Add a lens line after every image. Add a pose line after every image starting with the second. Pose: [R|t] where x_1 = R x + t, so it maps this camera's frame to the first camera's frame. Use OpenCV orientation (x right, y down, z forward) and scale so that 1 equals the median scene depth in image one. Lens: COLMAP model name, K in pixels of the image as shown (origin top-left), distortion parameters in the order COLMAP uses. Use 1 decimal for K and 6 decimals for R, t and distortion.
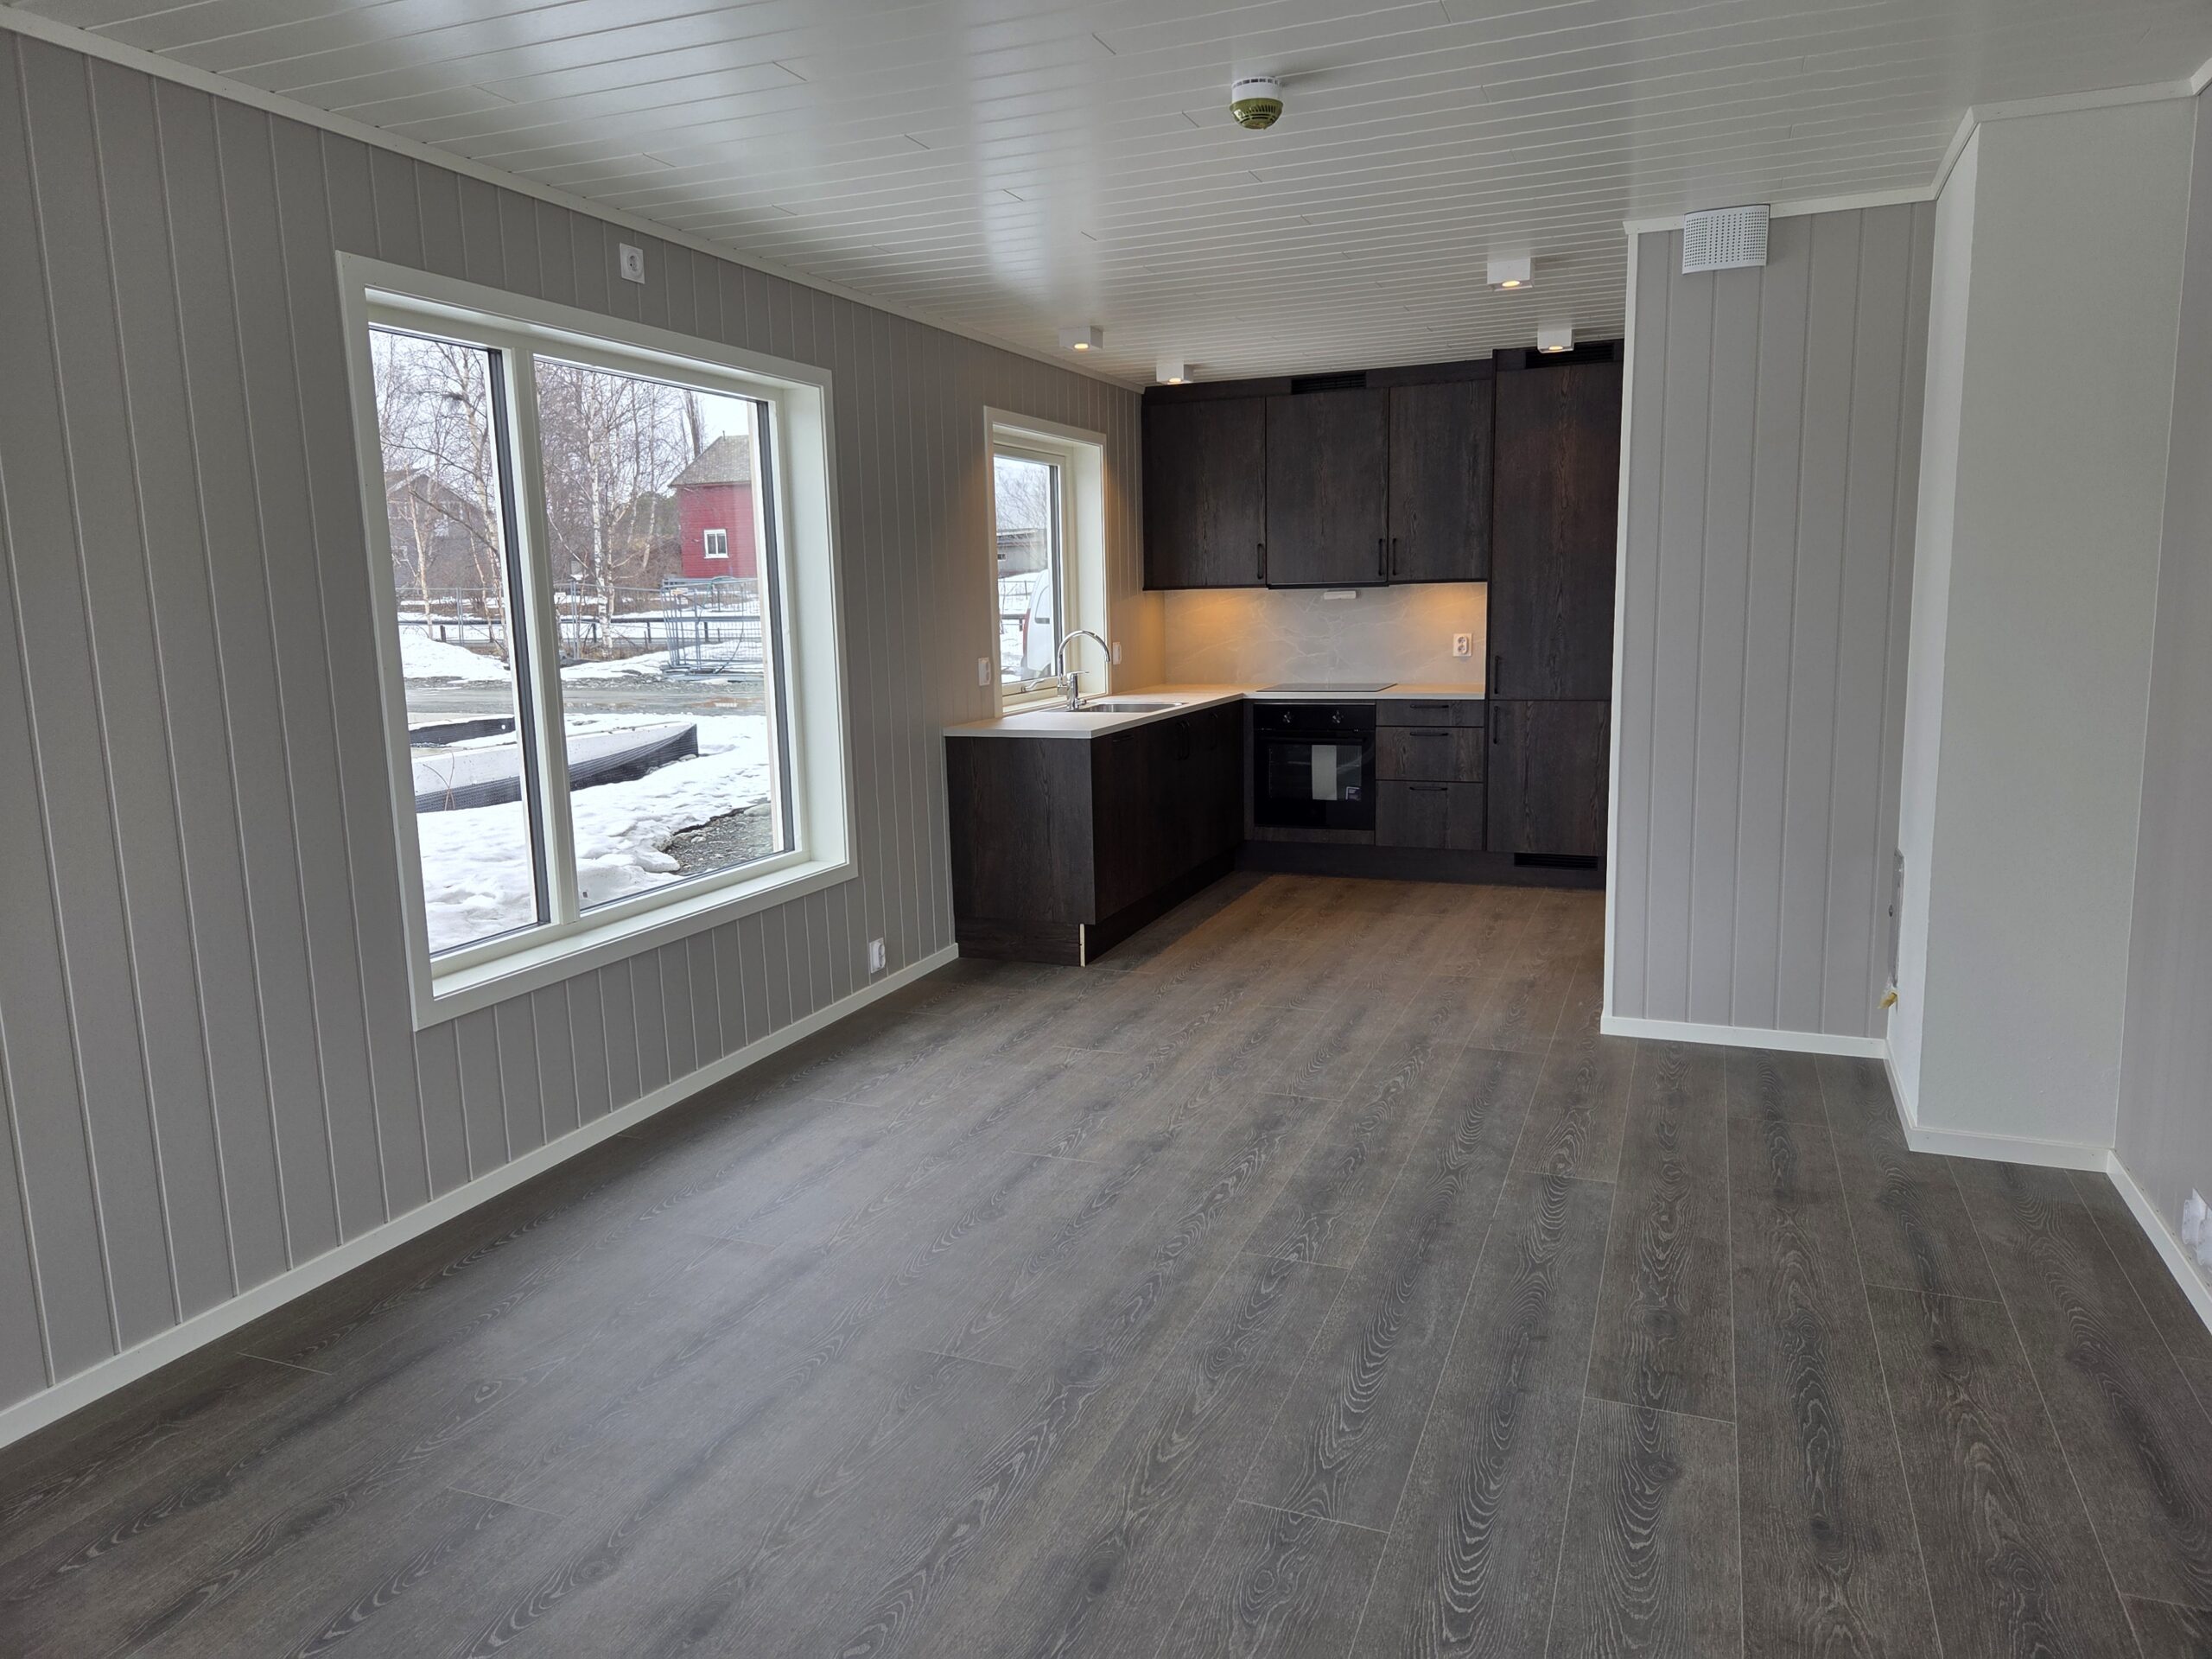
lens RADIAL K [[1492.0, 0, 1108.9], [0, 1492.0, 831.2], [0, 0, 1]] dist [0.026019, -0.000127]
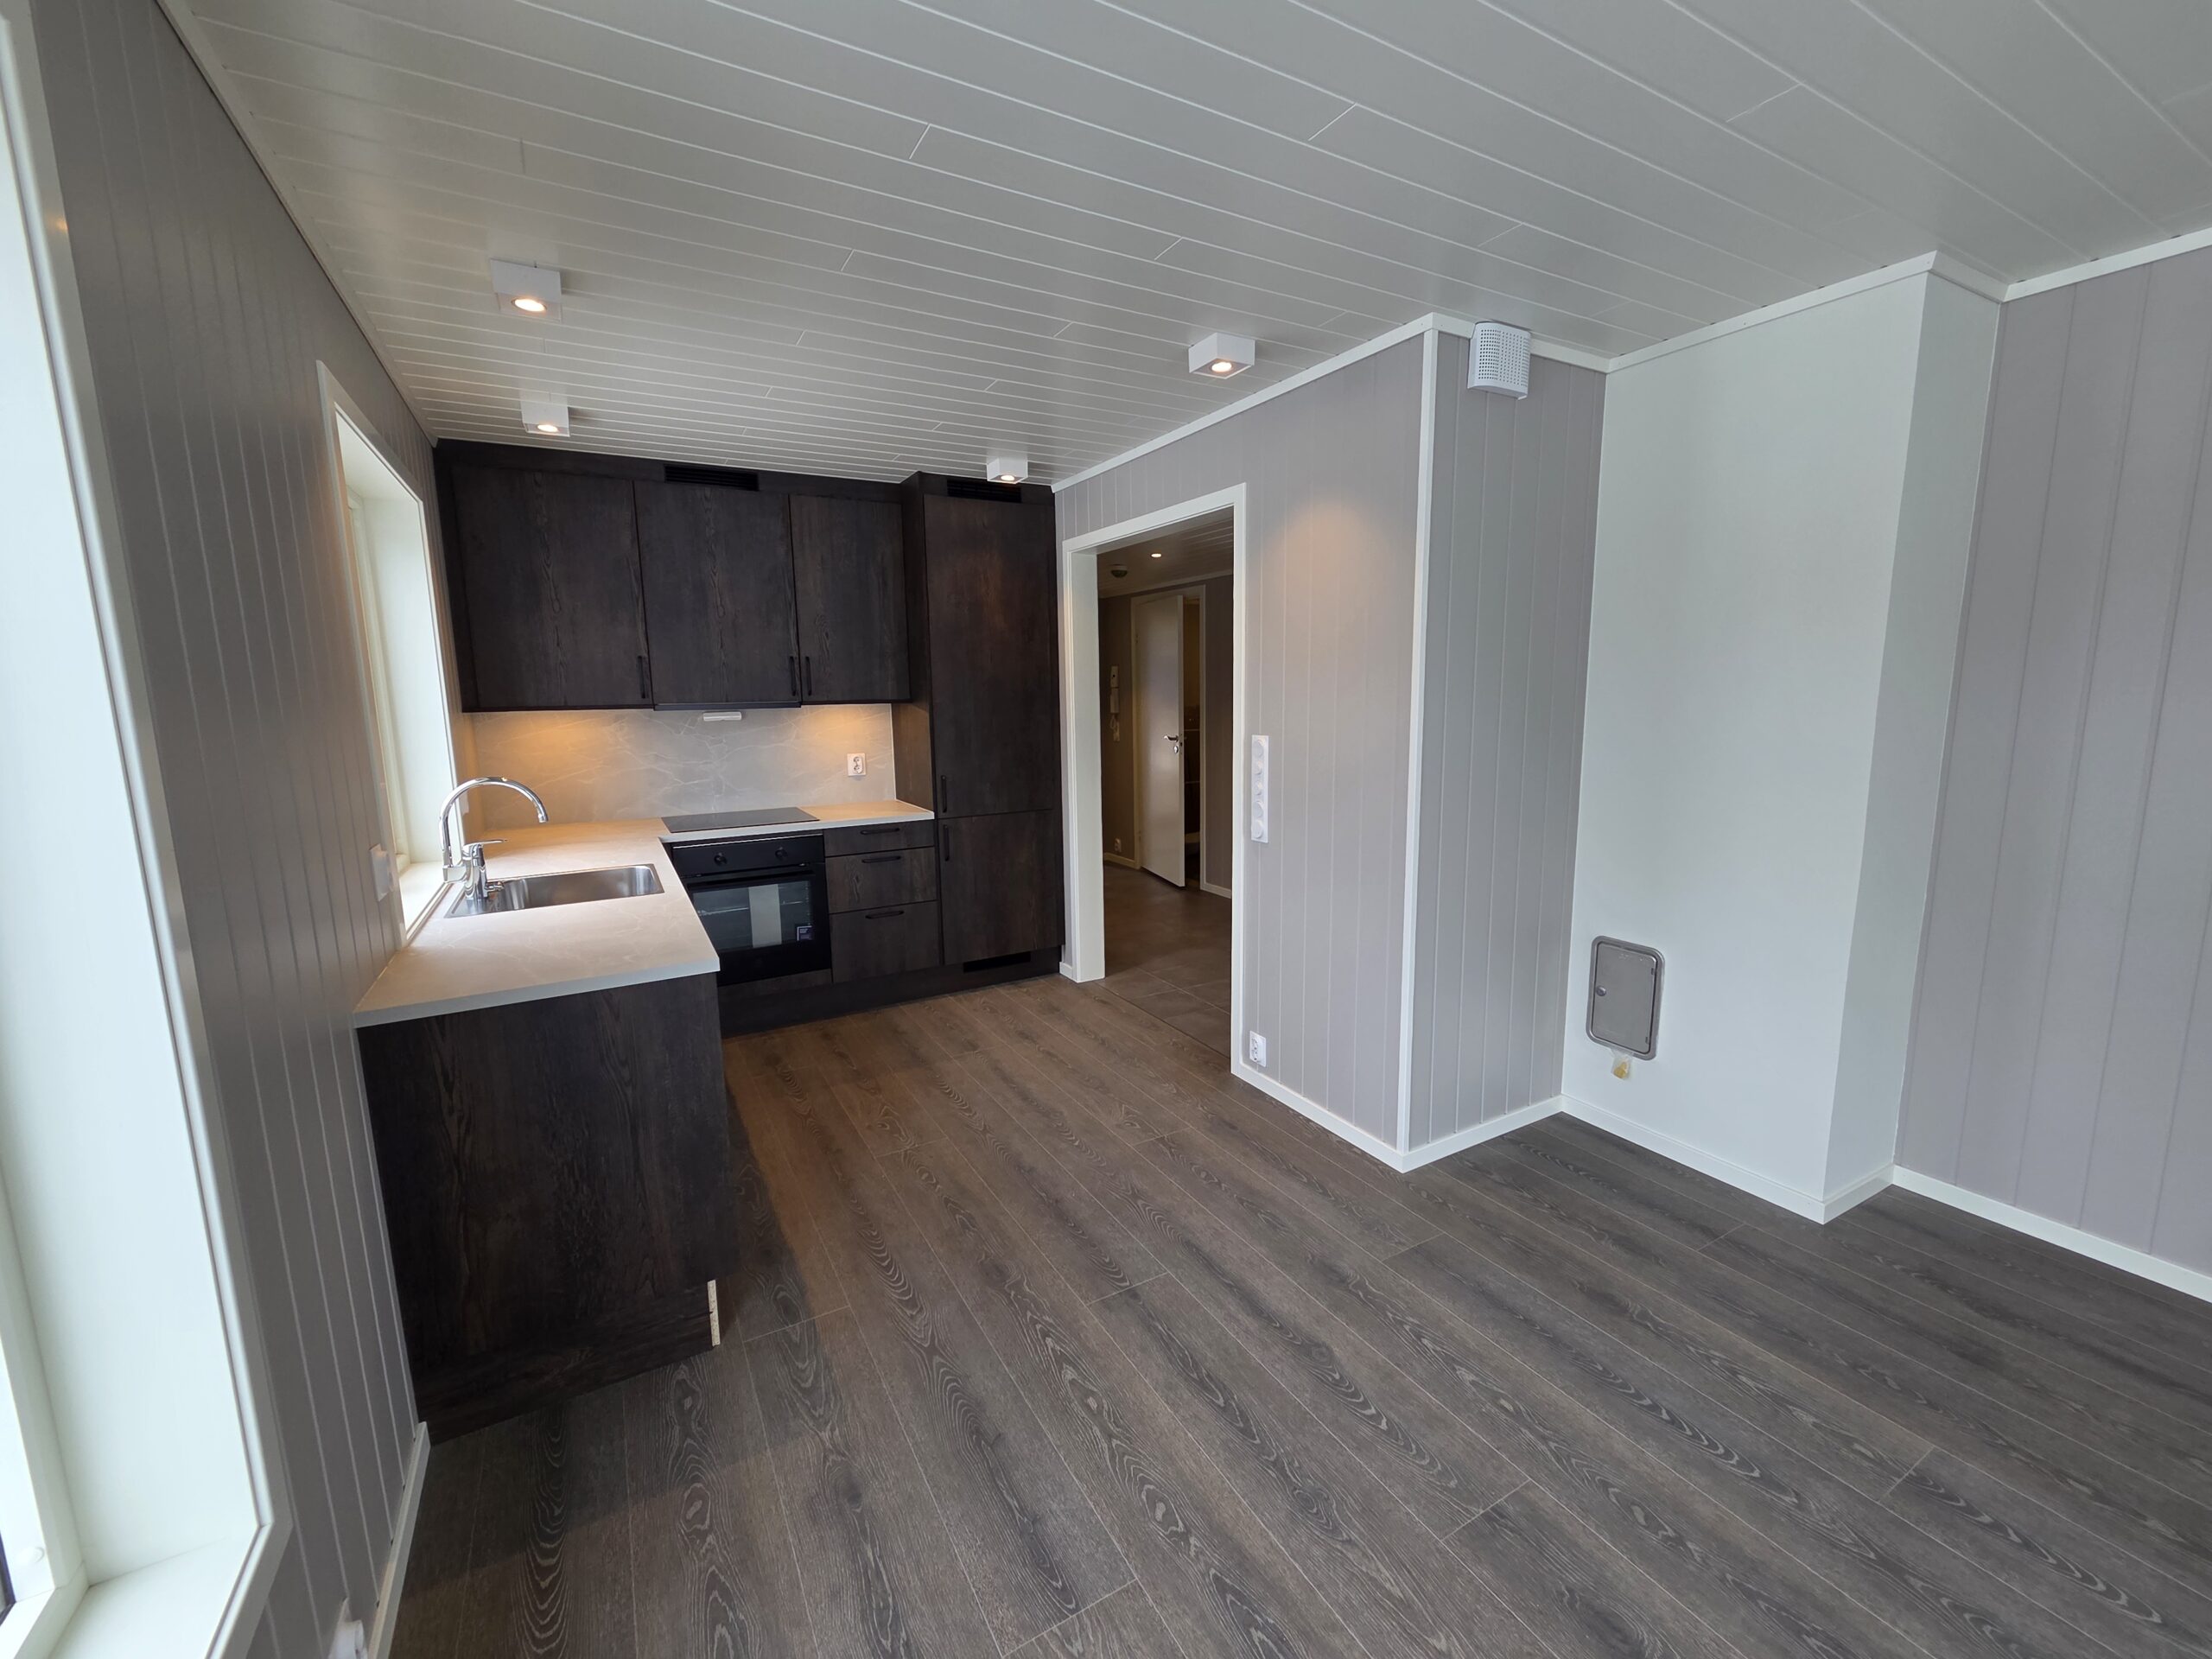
lens RADIAL K [[901.4, 0, 1107.9], [0, 901.4, 821.1], [0, 0, 1]] dist [0.003779, -0.000484]
pose [[0.620634, -0.100049, 0.777691, -0.179247], [0.125317, 0.991733, 0.027576, -0.106581], [-0.774022, 0.080344, 0.628041, 0.633062]]
